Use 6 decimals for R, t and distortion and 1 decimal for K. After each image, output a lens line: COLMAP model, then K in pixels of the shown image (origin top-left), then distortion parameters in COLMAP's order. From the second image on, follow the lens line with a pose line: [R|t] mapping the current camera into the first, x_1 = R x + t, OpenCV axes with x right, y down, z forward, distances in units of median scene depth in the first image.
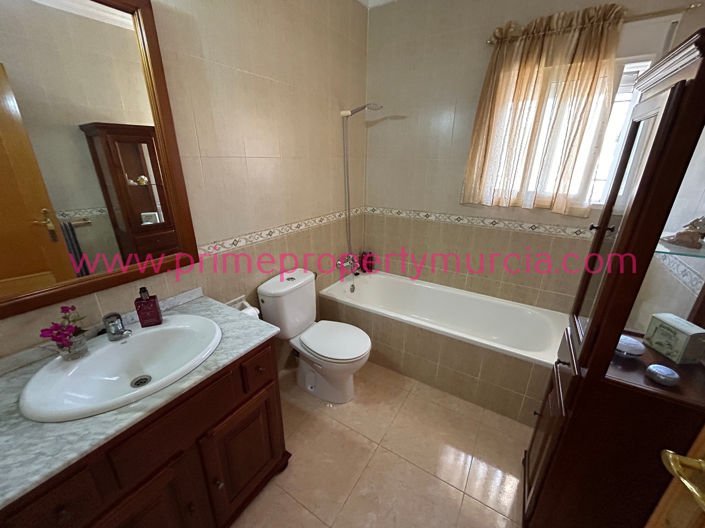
lens RADIAL K [[285.9, 0, 352.5], [0, 285.9, 264.0], [0, 0, 1]] dist [-0.003290, 0.000428]
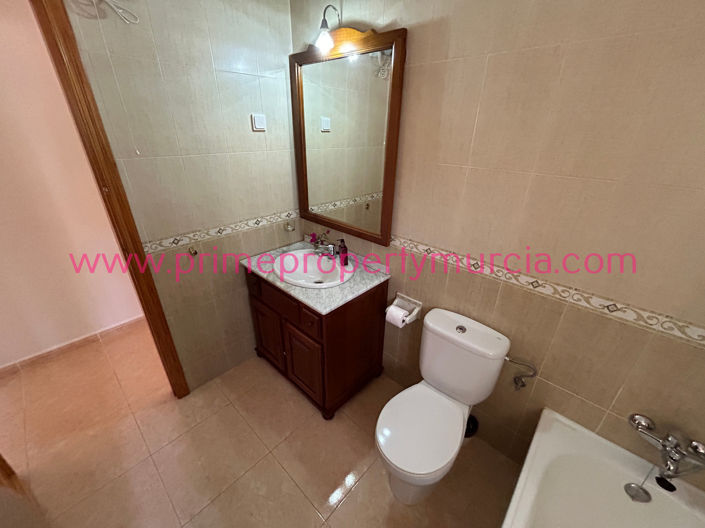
lens RADIAL K [[285.9, 0, 352.5], [0, 285.9, 264.0], [0, 0, 1]] dist [-0.003290, 0.000428]
pose [[-0.185768, 0.411768, -0.892153, 0.485809], [-0.354372, 0.818777, 0.451690, -0.361087], [0.916466, 0.400064, -0.006184, 0.742961]]
